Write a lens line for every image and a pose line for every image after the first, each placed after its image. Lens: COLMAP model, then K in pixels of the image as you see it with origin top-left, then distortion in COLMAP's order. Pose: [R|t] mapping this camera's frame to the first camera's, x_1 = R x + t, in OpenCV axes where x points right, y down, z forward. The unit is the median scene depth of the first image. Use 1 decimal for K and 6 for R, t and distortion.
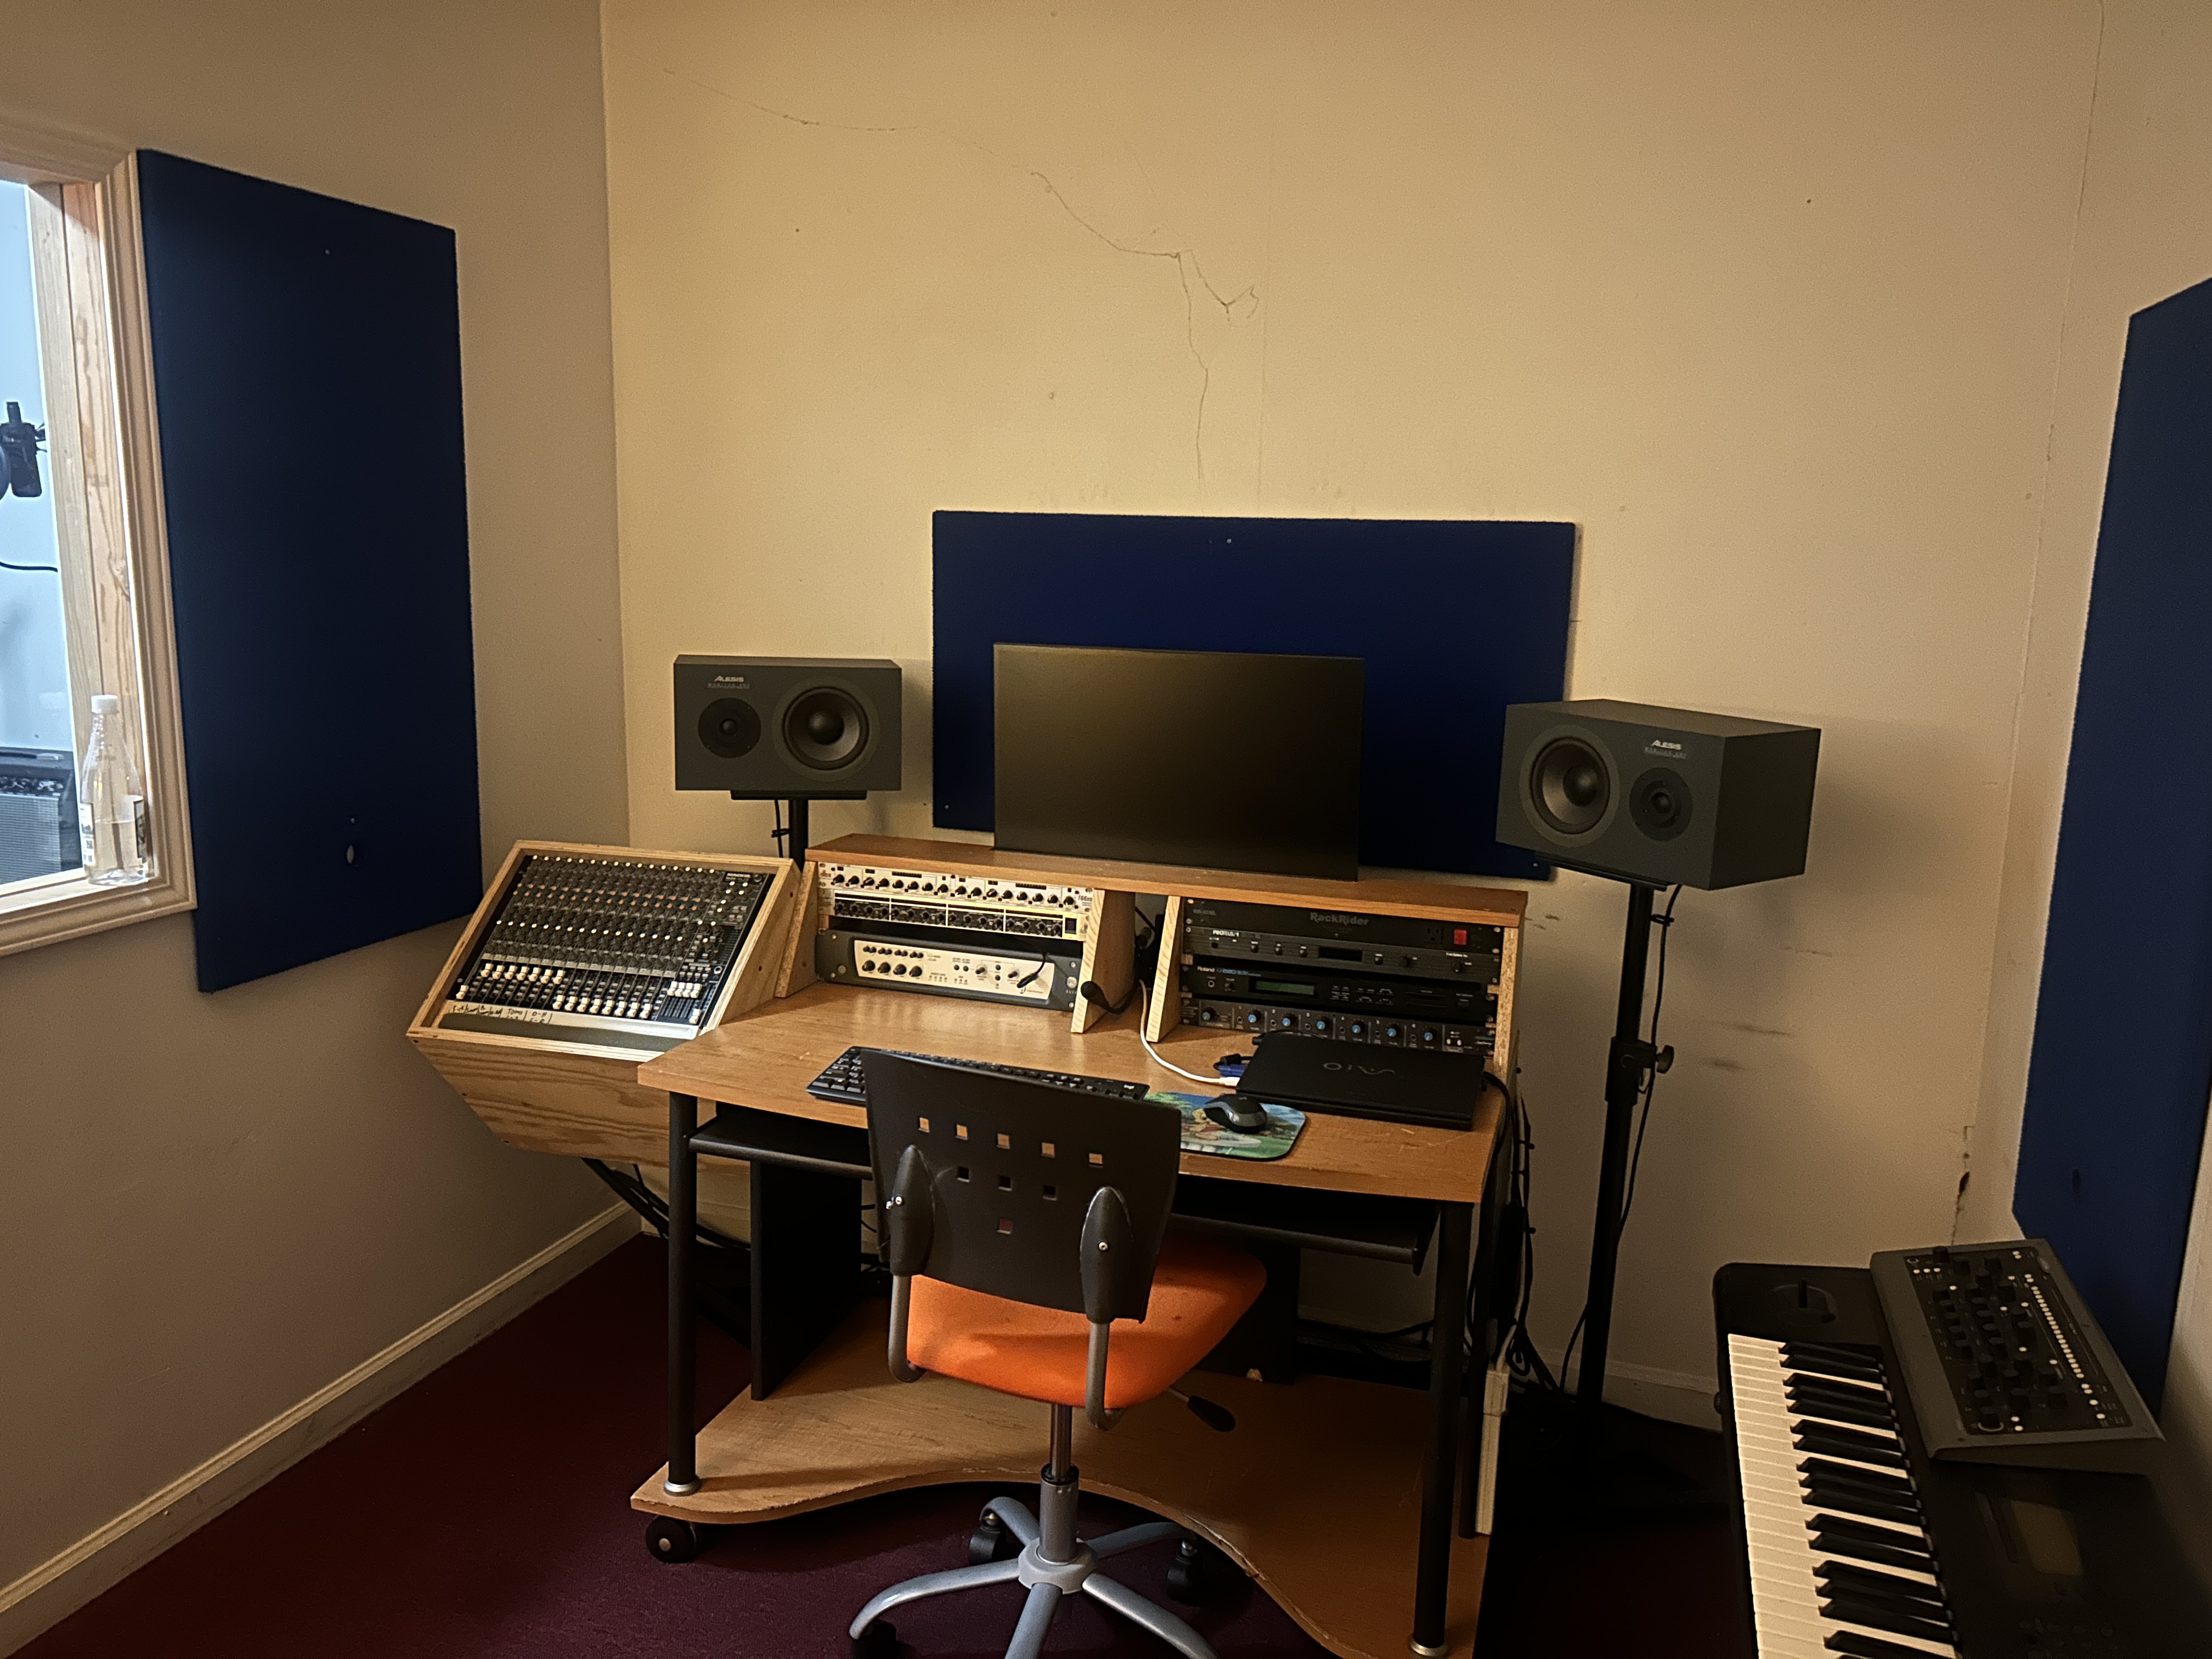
lens RADIAL K [[1655.7, 0, 1106.7], [0, 1655.7, 830.0], [0, 0, 1]] dist [0.011785, -0.018229]
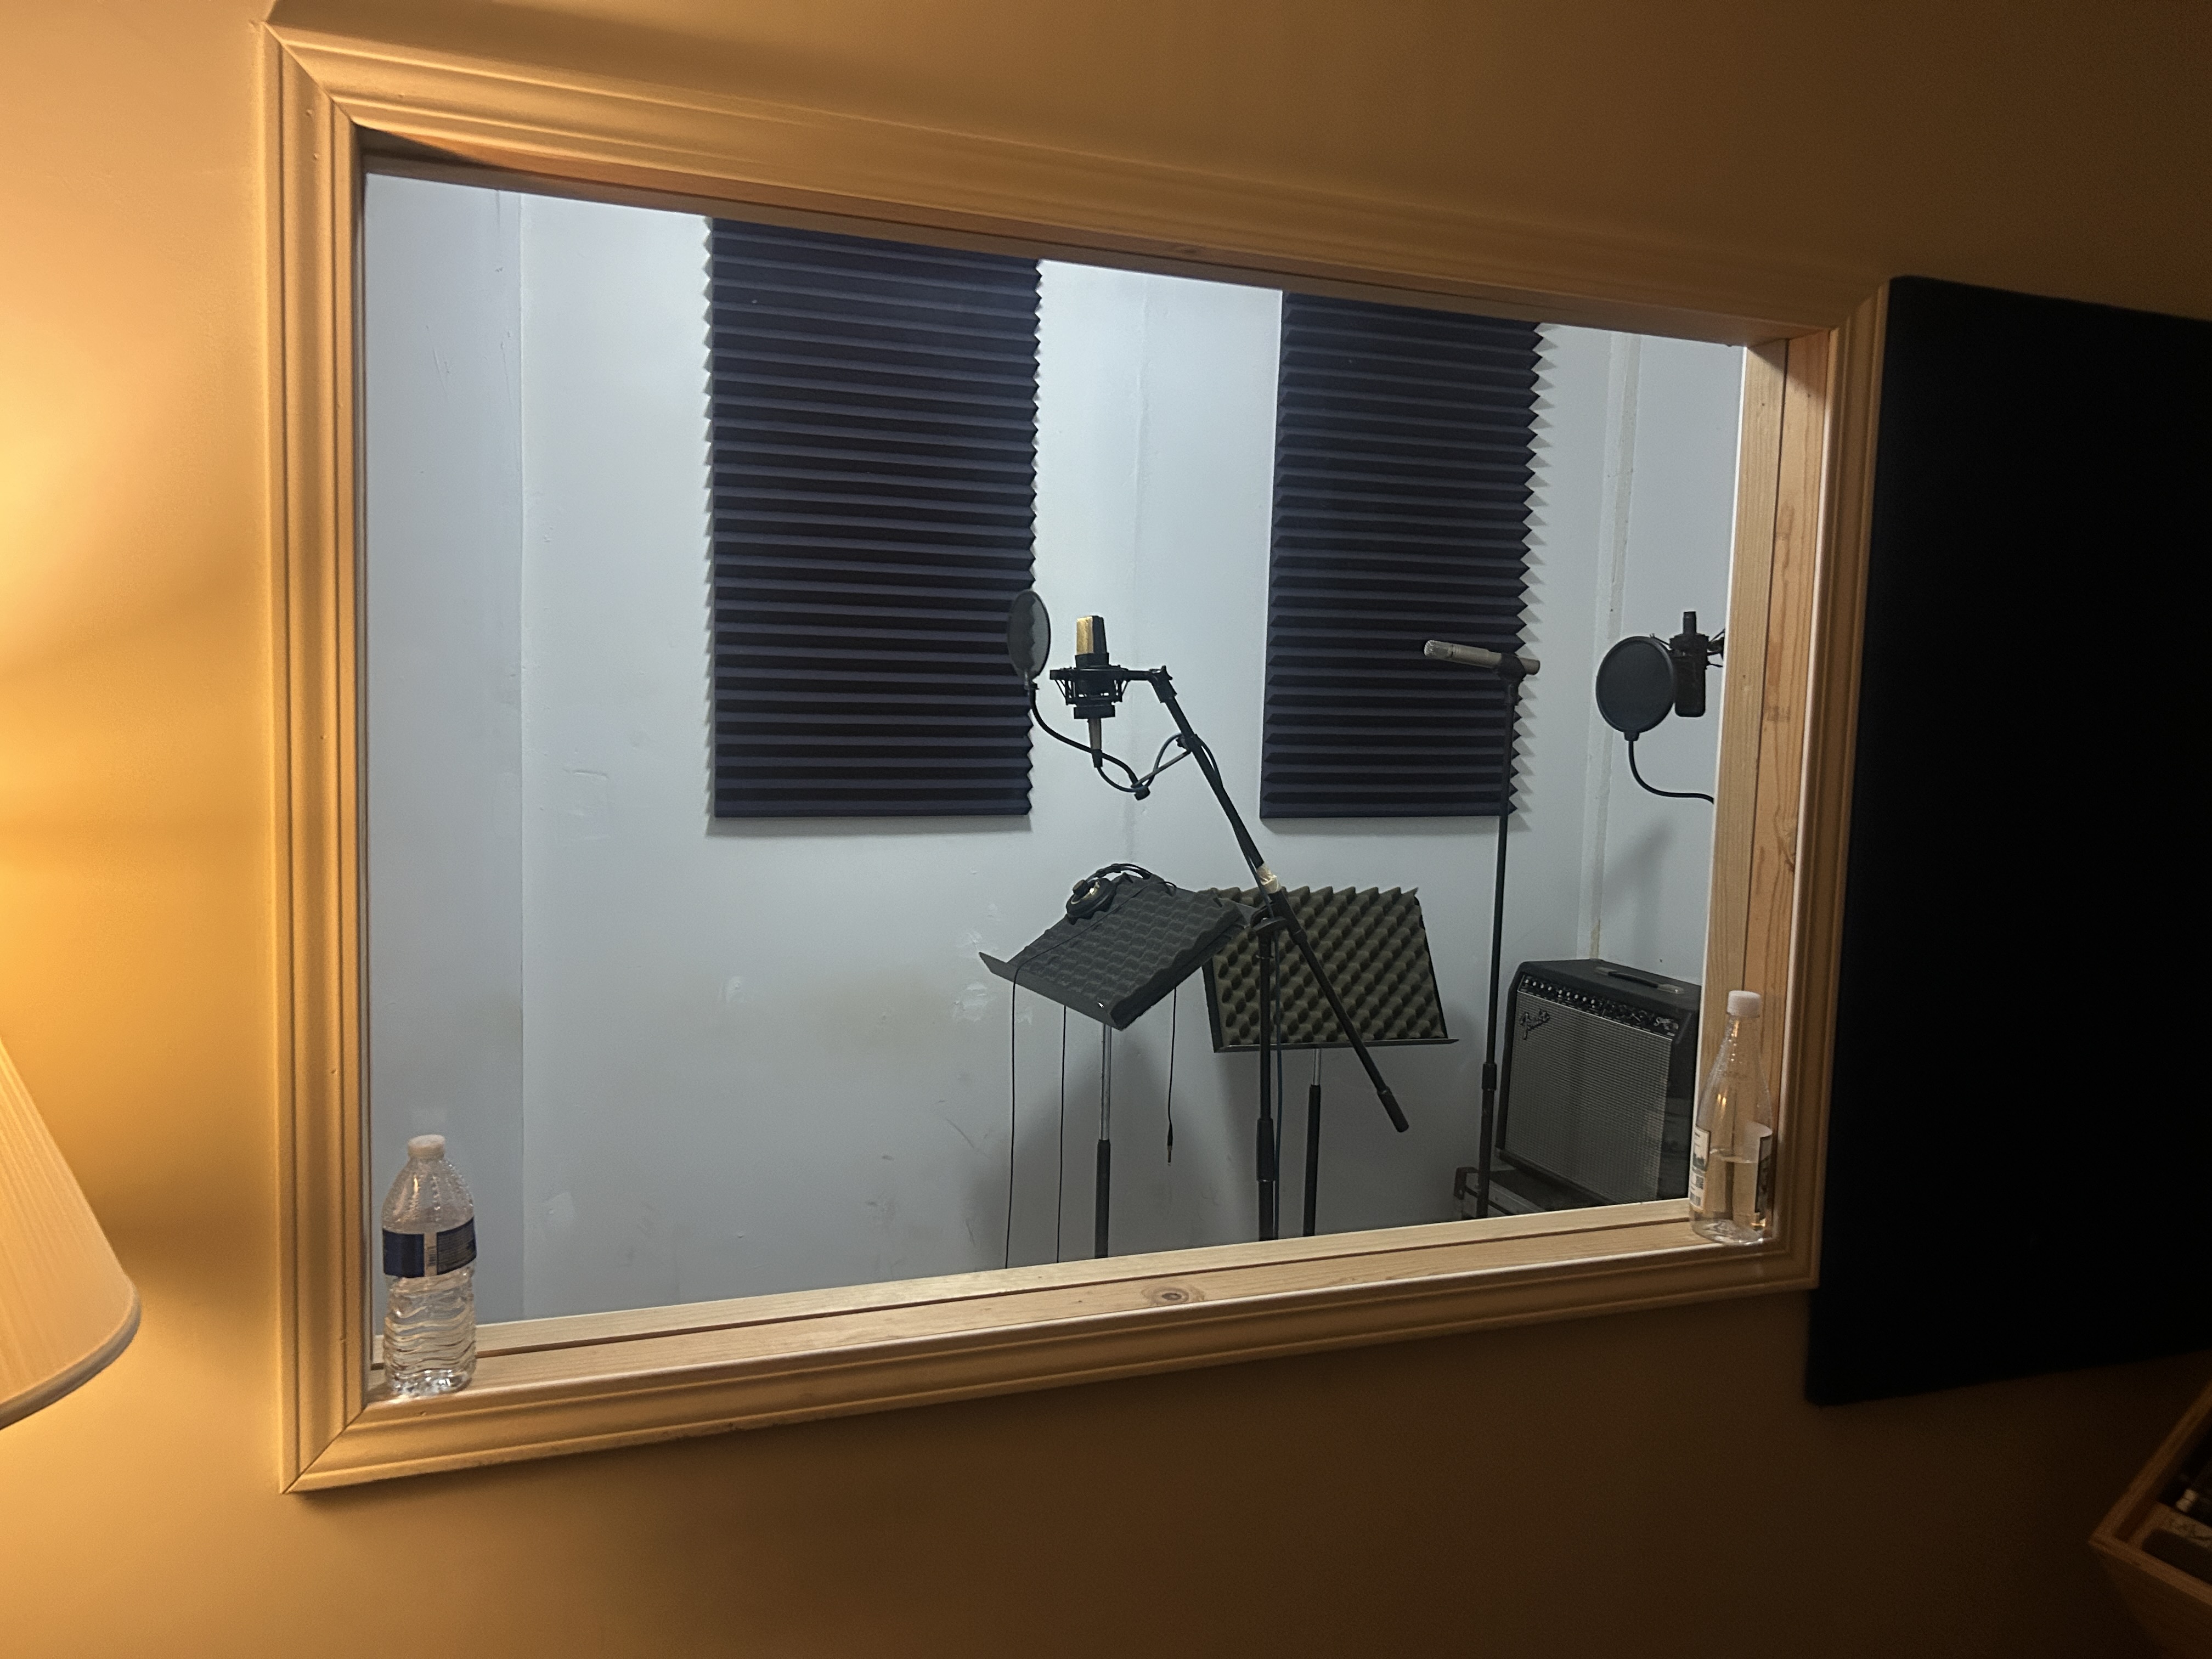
lens RADIAL K [[1655.7, 0, 1108.6], [0, 1655.7, 828.0], [0, 0, 1]] dist [0.011785, -0.018229]
pose [[0.619066, 0.069571, -0.782251, -0.191214], [-0.157815, 0.986770, -0.037132, -0.079149], [0.769319, 0.146438, 0.621855, 0.285491]]
